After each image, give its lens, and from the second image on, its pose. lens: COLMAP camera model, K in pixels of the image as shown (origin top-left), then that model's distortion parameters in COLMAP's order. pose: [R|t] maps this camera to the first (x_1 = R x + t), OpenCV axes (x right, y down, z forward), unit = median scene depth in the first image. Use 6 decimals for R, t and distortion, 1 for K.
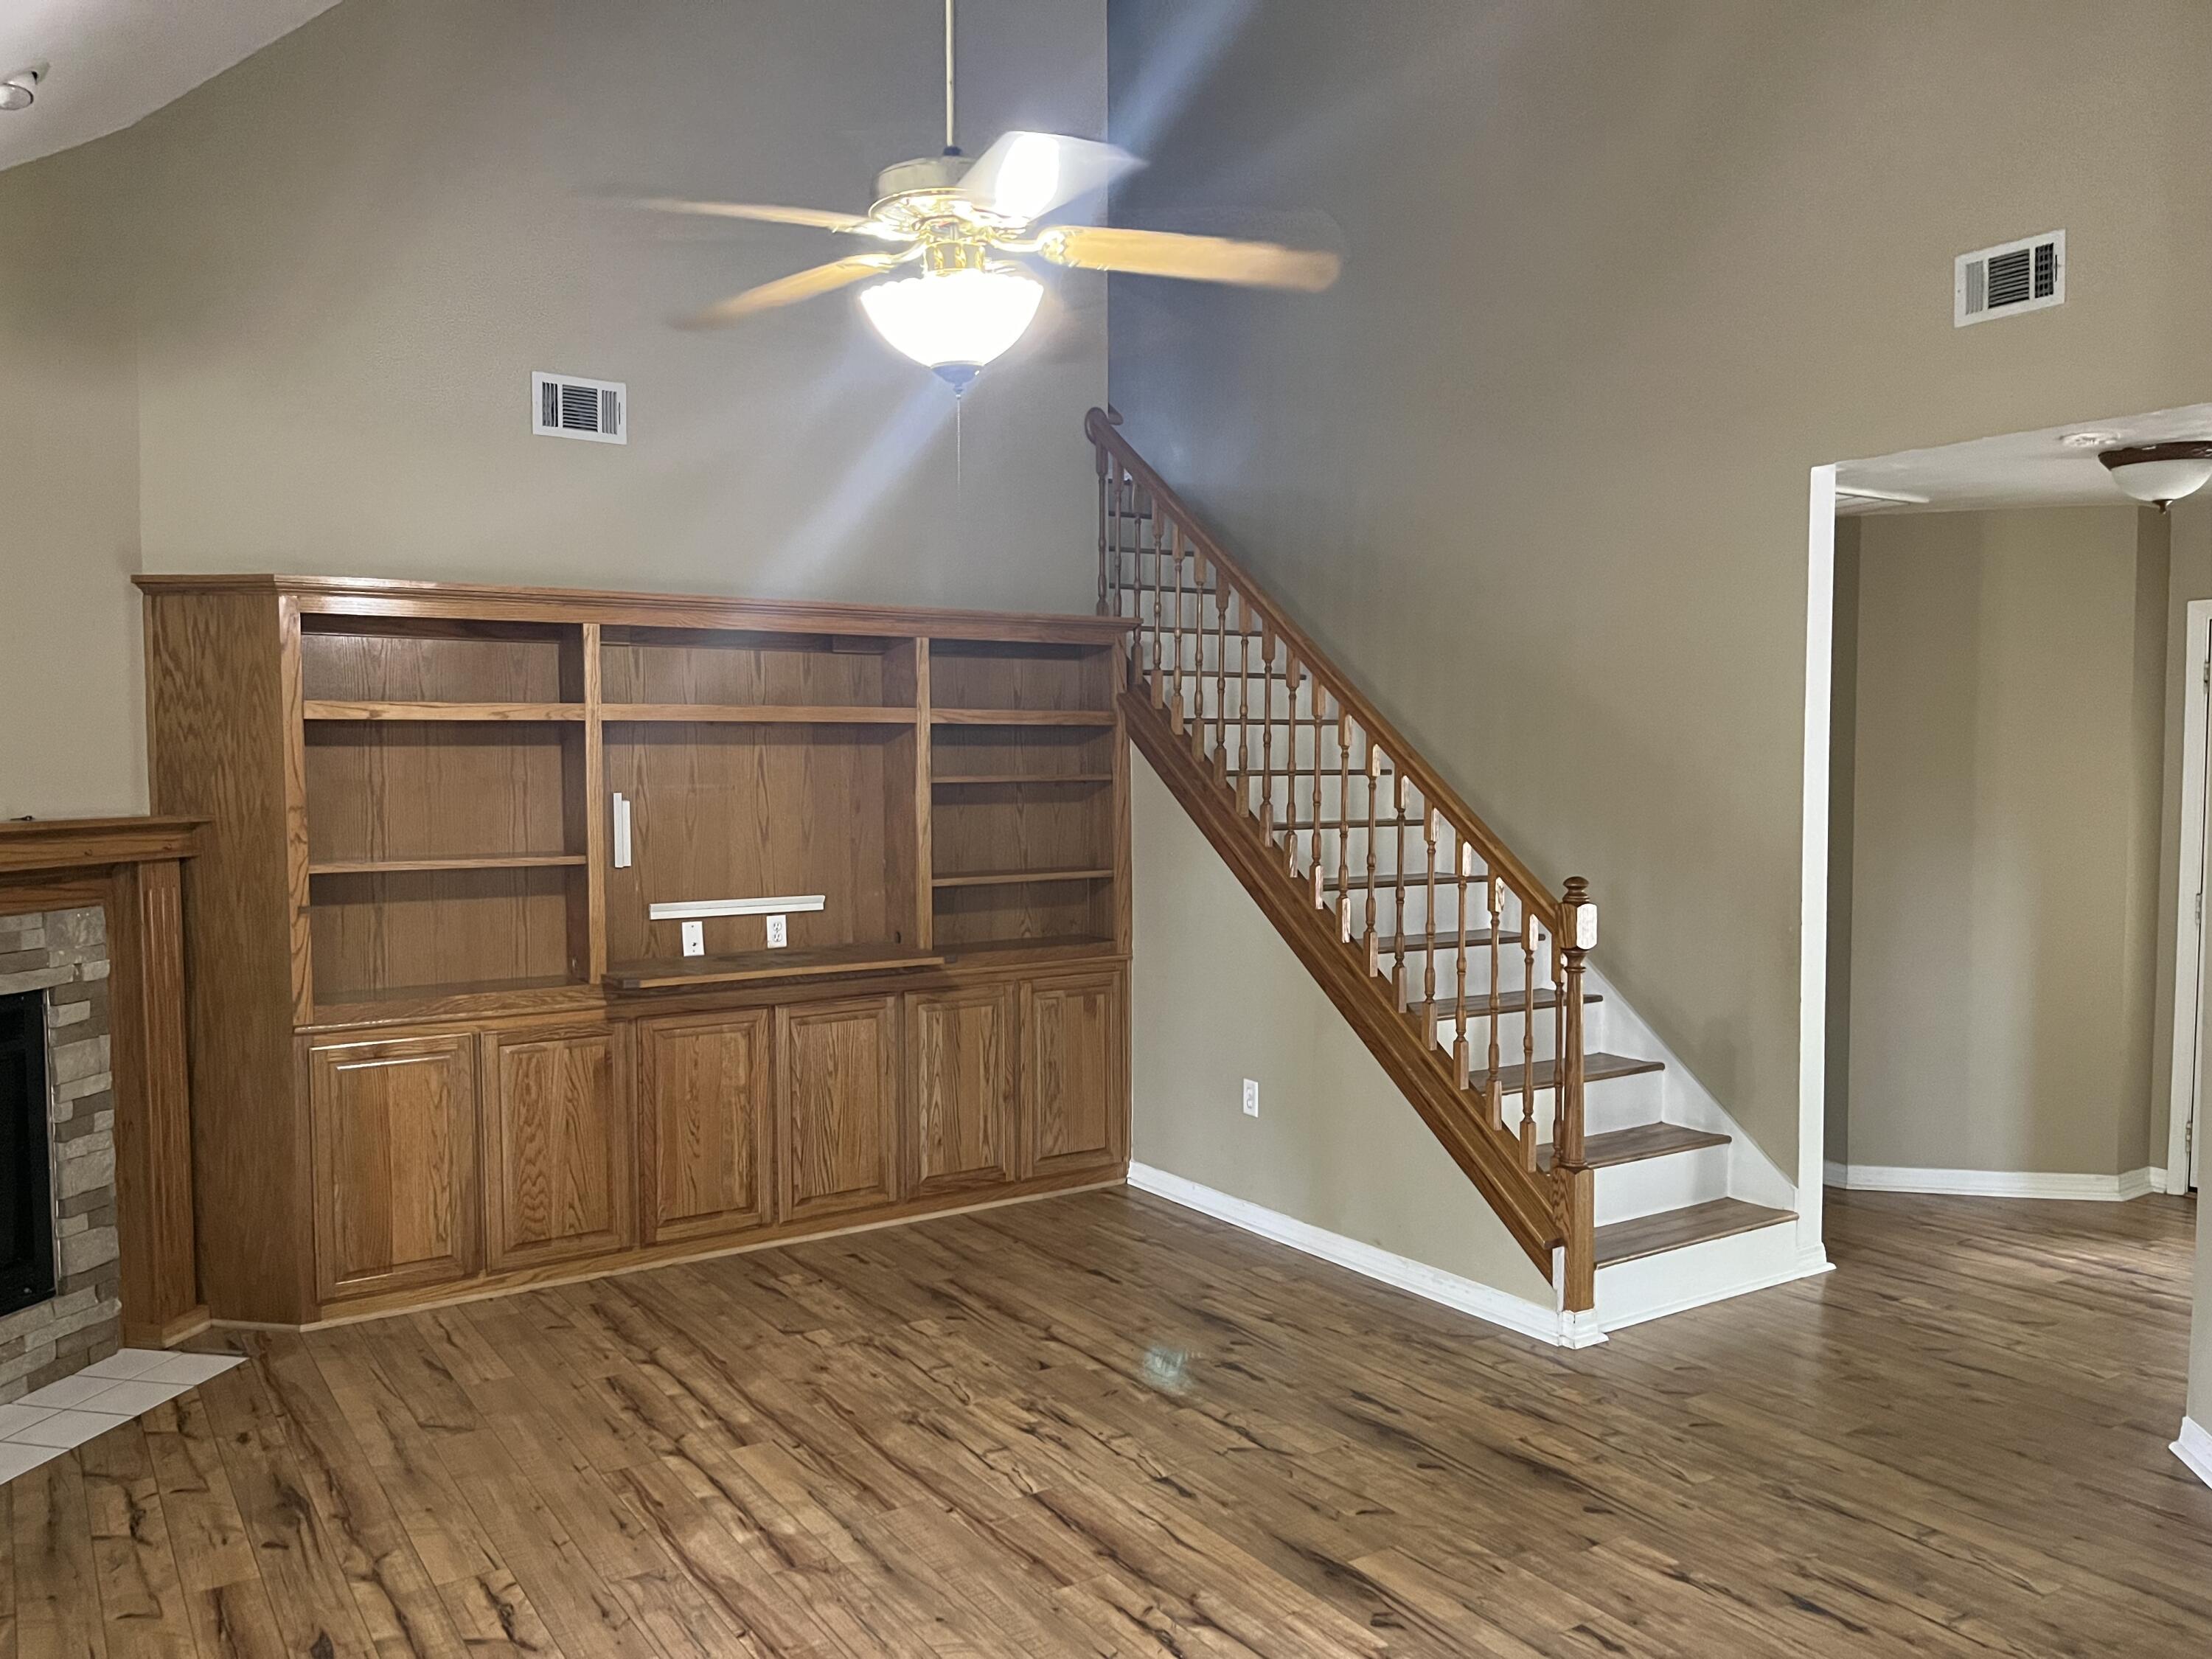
lens RADIAL K [[1654.5, 0, 1085.2], [0, 1654.5, 835.7], [0, 0, 1]] dist [0.036740, -0.045236]
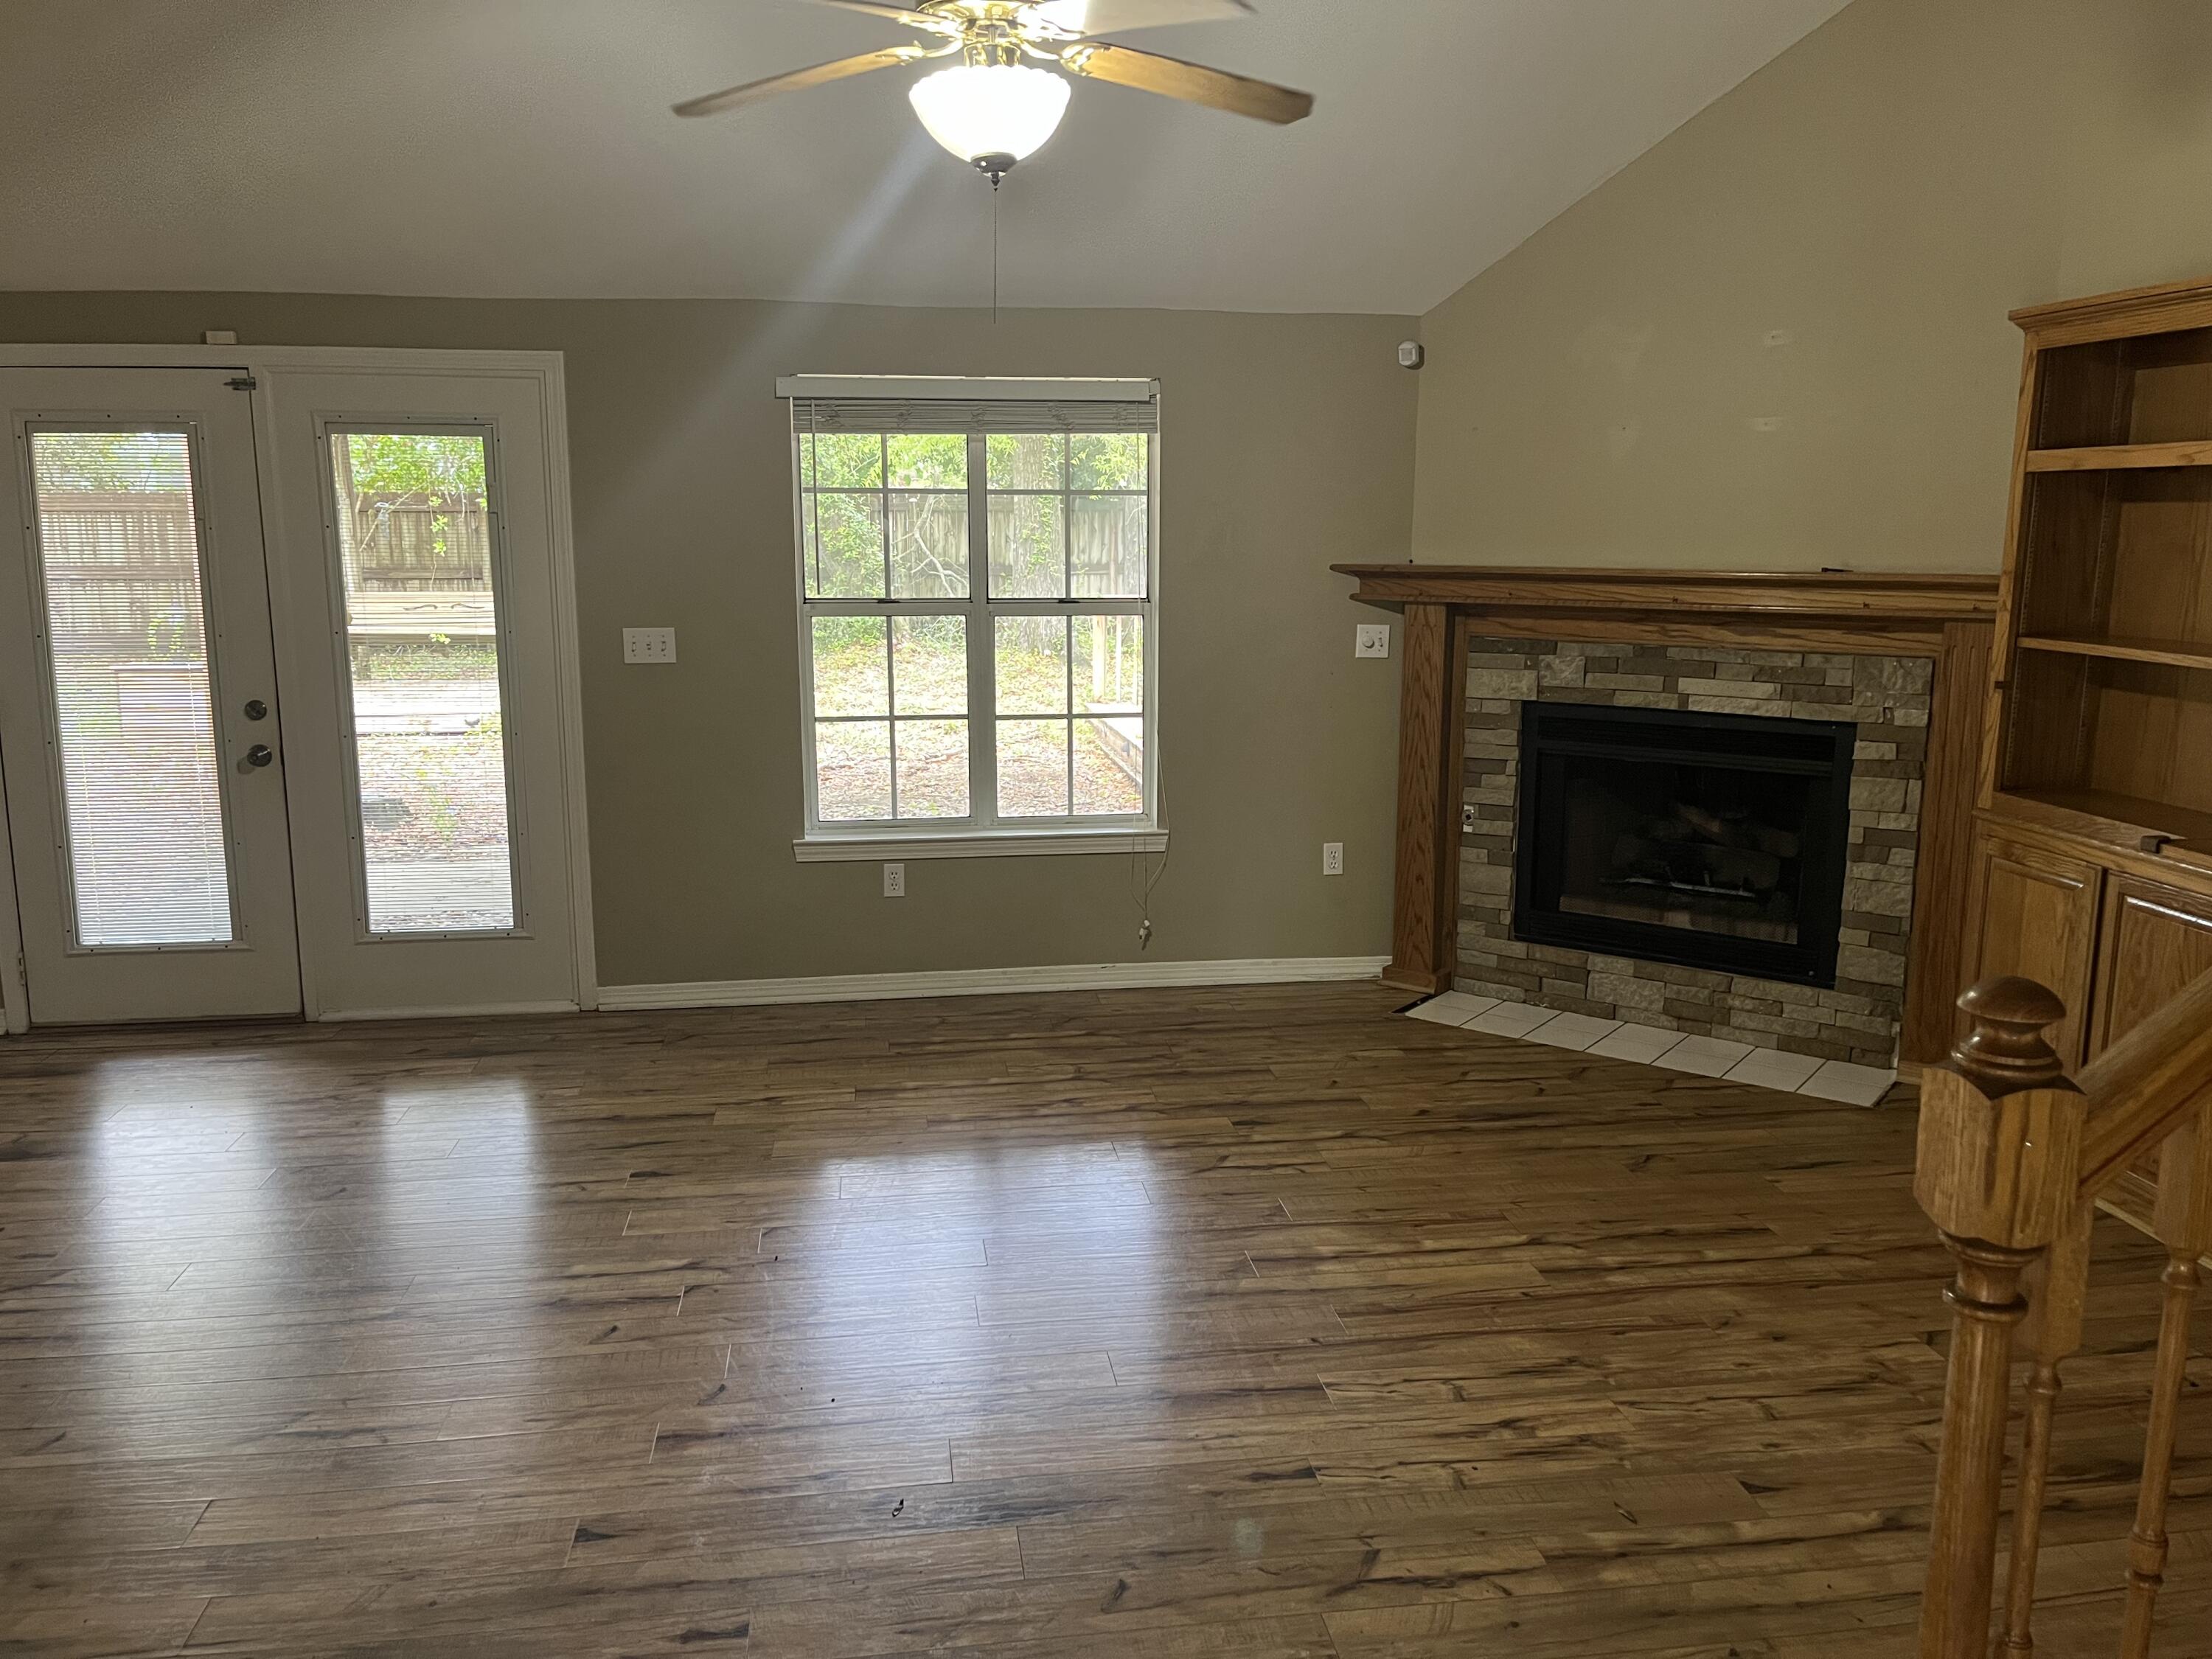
lens RADIAL K [[1654.5, 0, 1099.2], [0, 1654.5, 827.2], [0, 0, 1]] dist [0.036740, -0.045236]
pose [[-0.417104, 0.170575, -0.892708, 0.658657], [-0.041331, 0.977654, 0.206118, -0.054831], [0.907918, 0.122869, -0.400733, 1.076061]]
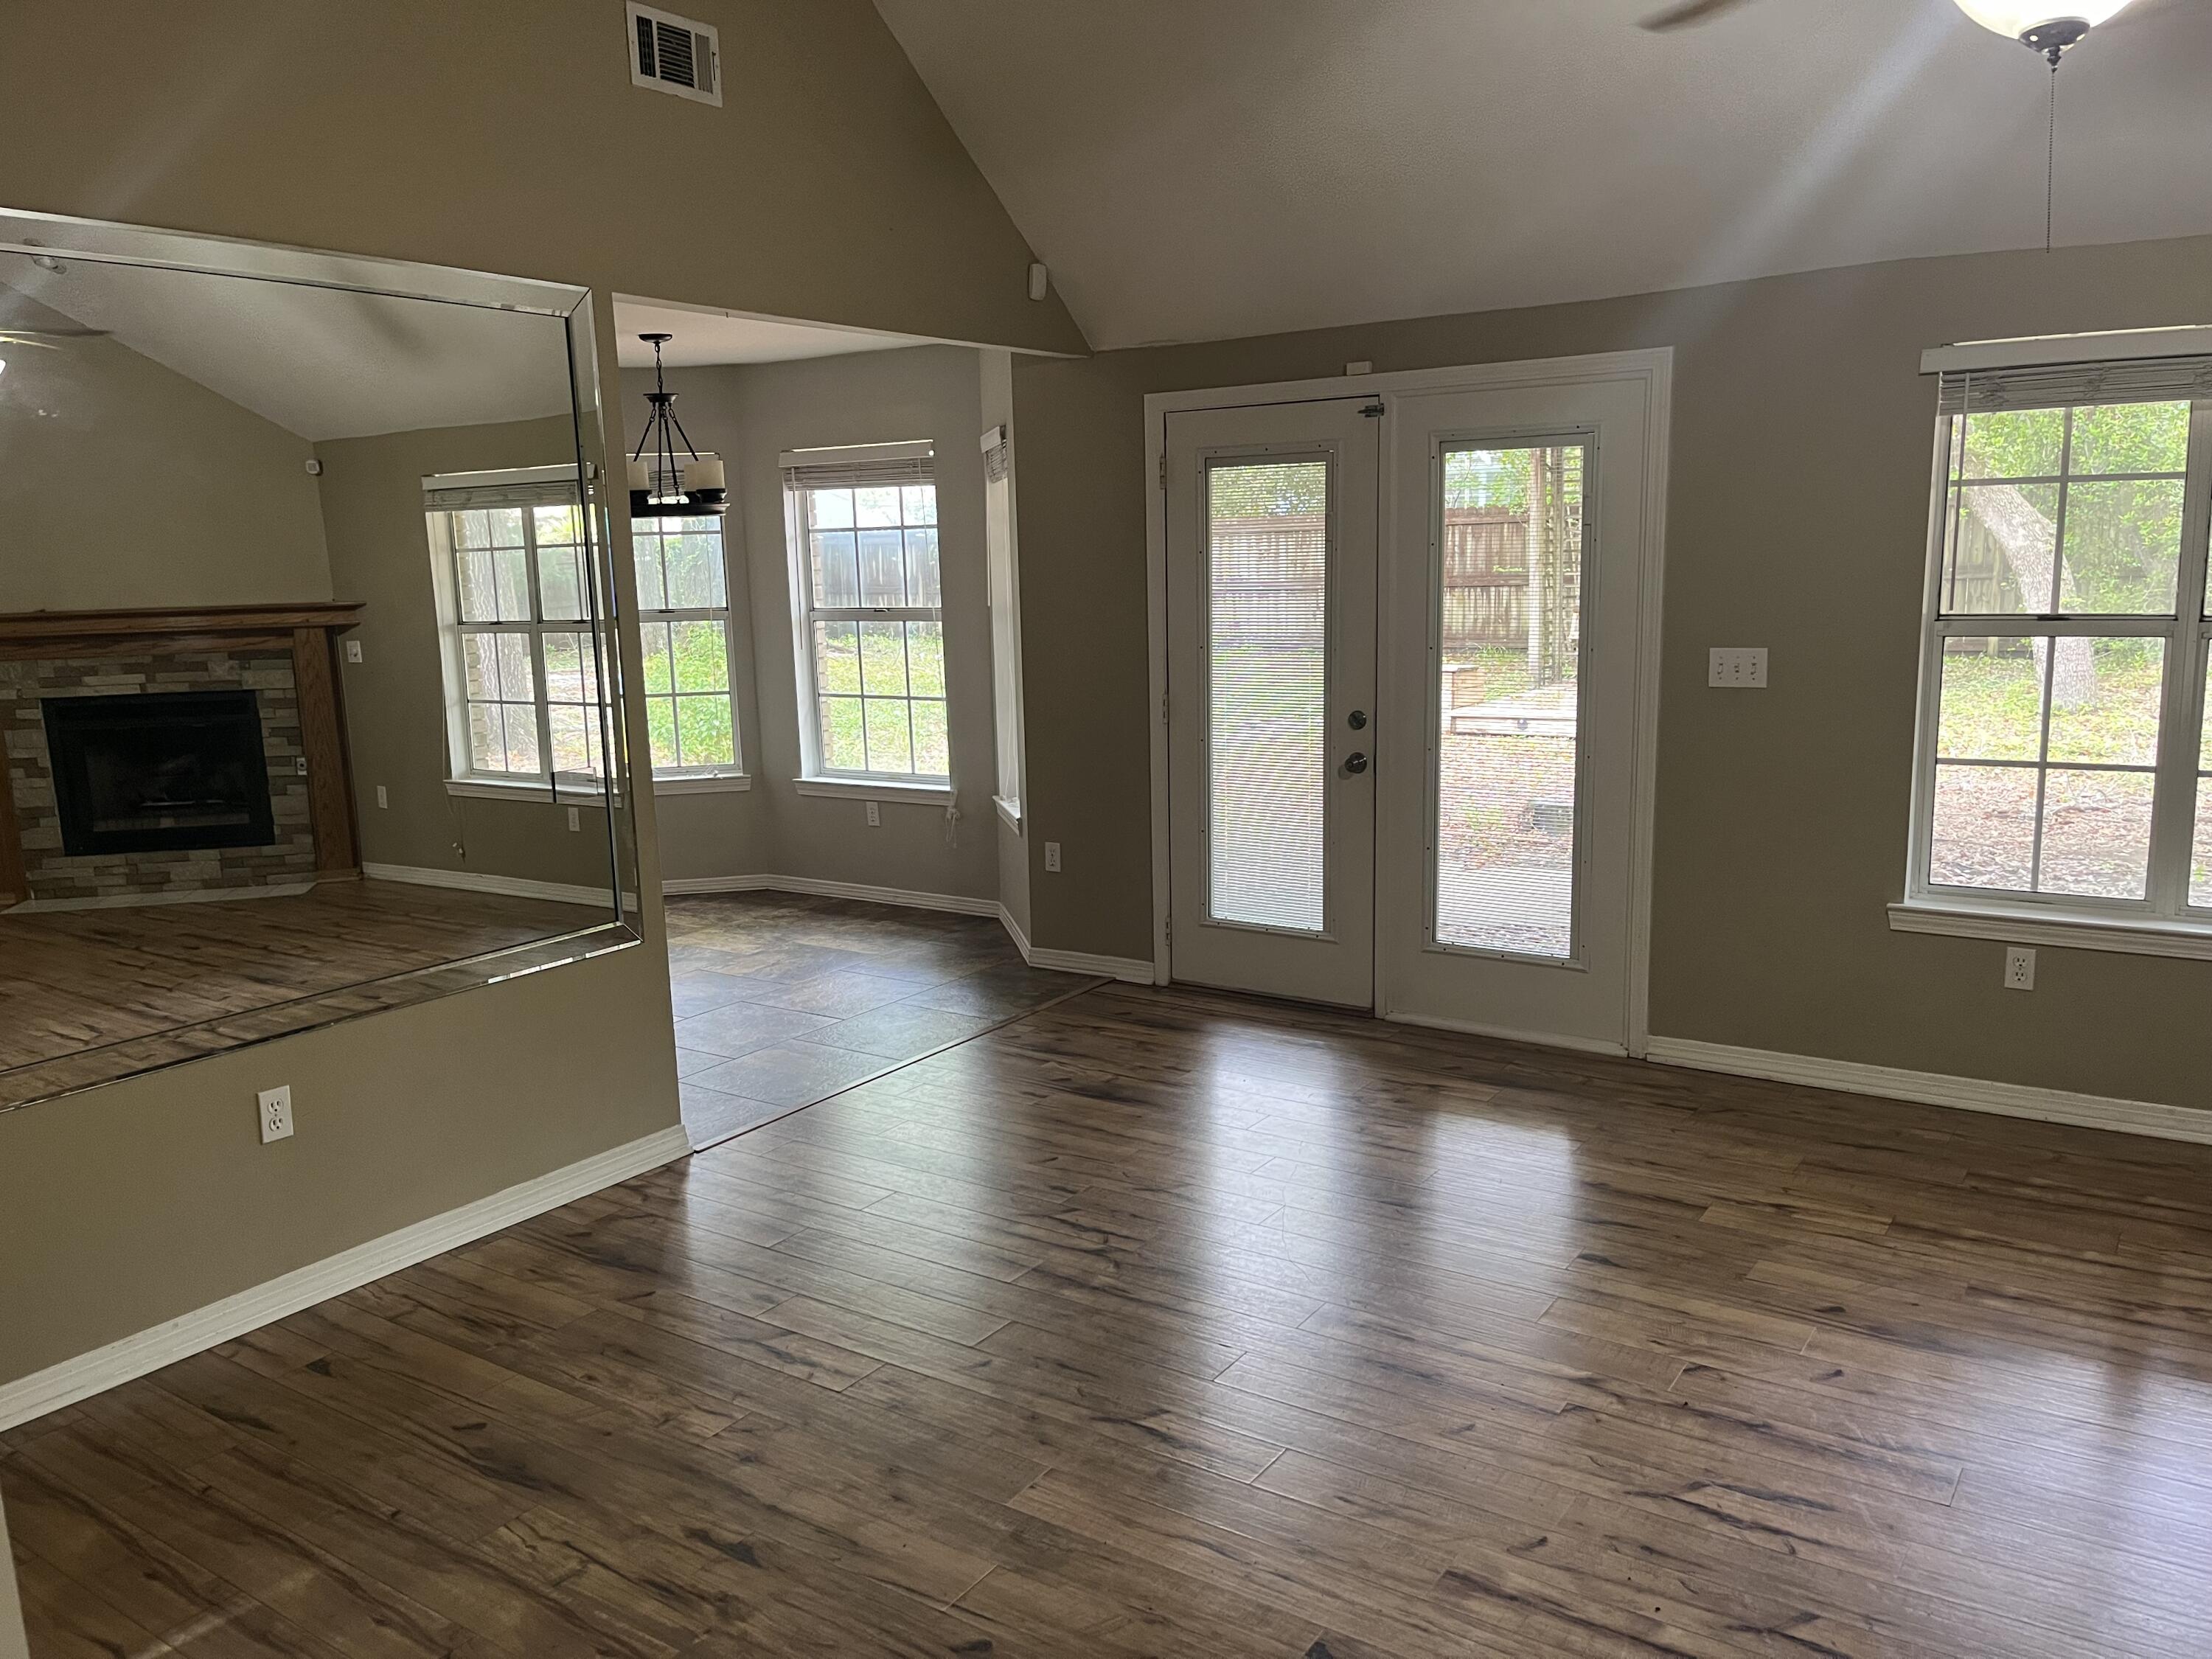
lens RADIAL K [[1654.5, 0, 1122.4], [0, 1654.5, 833.3], [0, 0, 1]] dist [0.036740, -0.045236]
pose [[-0.922324, 0.101898, -0.372740, 0.468106], [0.018578, 0.975183, 0.220620, -0.062529], [0.385970, 0.196559, -0.901328, 1.121133]]
